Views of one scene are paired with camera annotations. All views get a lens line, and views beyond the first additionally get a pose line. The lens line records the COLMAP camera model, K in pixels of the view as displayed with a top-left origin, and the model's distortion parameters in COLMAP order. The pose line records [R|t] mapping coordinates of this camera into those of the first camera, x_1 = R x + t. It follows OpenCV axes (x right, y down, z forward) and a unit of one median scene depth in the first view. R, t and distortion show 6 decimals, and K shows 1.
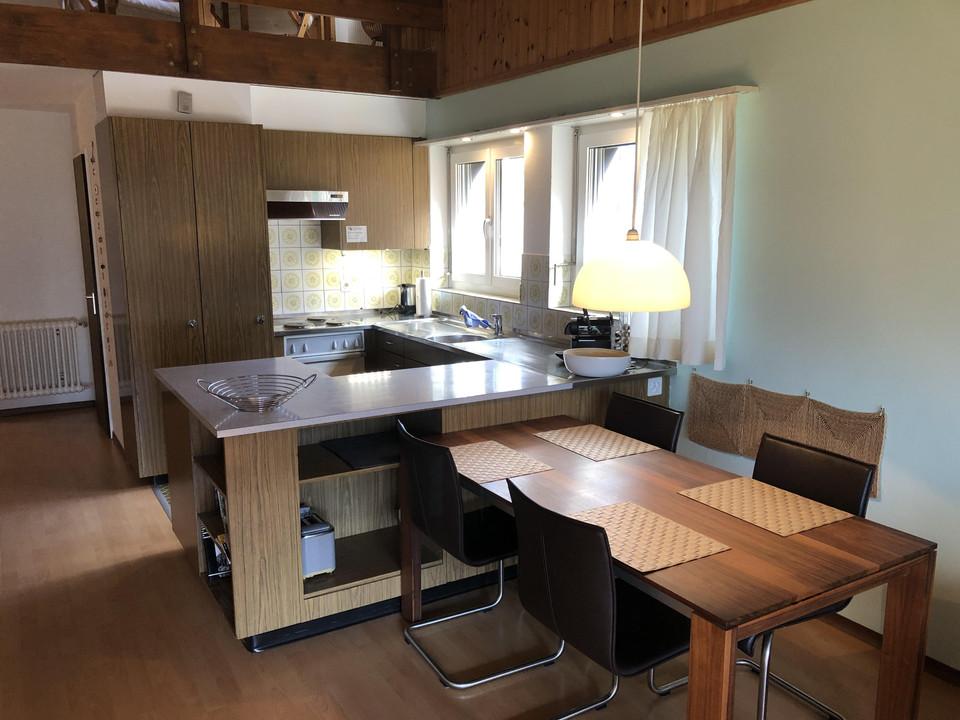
lens RADIAL K [[791.9, 0, 475.0], [0, 791.9, 363.9], [0, 0, 1]] dist [0.025899, -0.017052]
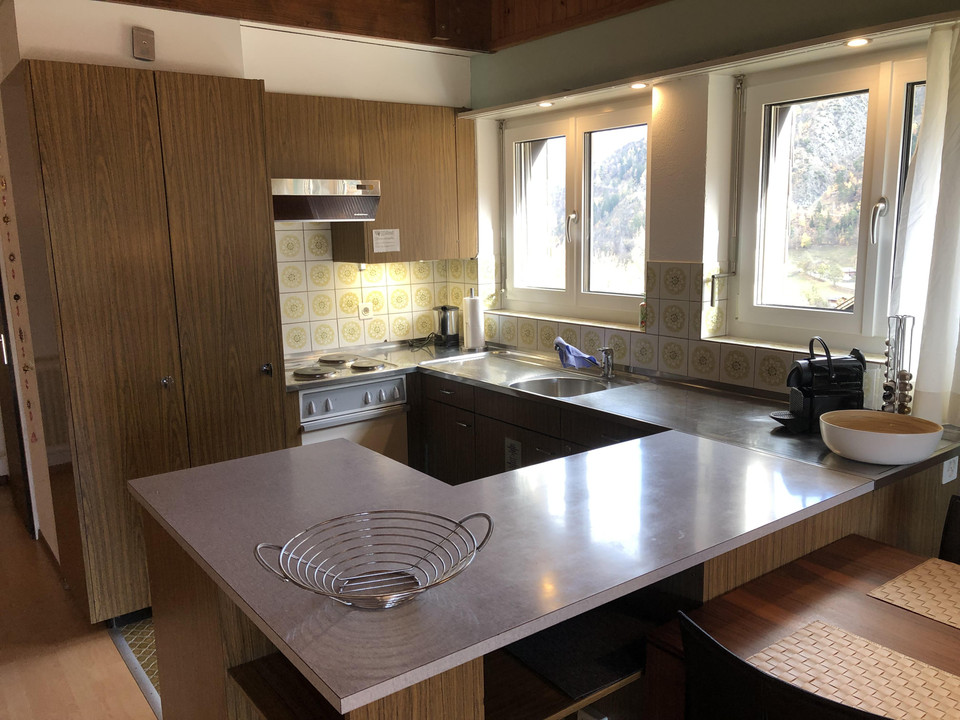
lens RADIAL K [[791.9, 0, 480.6], [0, 791.9, 362.3], [0, 0, 1]] dist [0.025899, -0.017052]
pose [[0.994318, -0.039174, 0.098983, -0.161887], [0.039995, 0.999180, -0.006315, -0.052205], [-0.098655, 0.010238, 0.995069, 0.319909]]
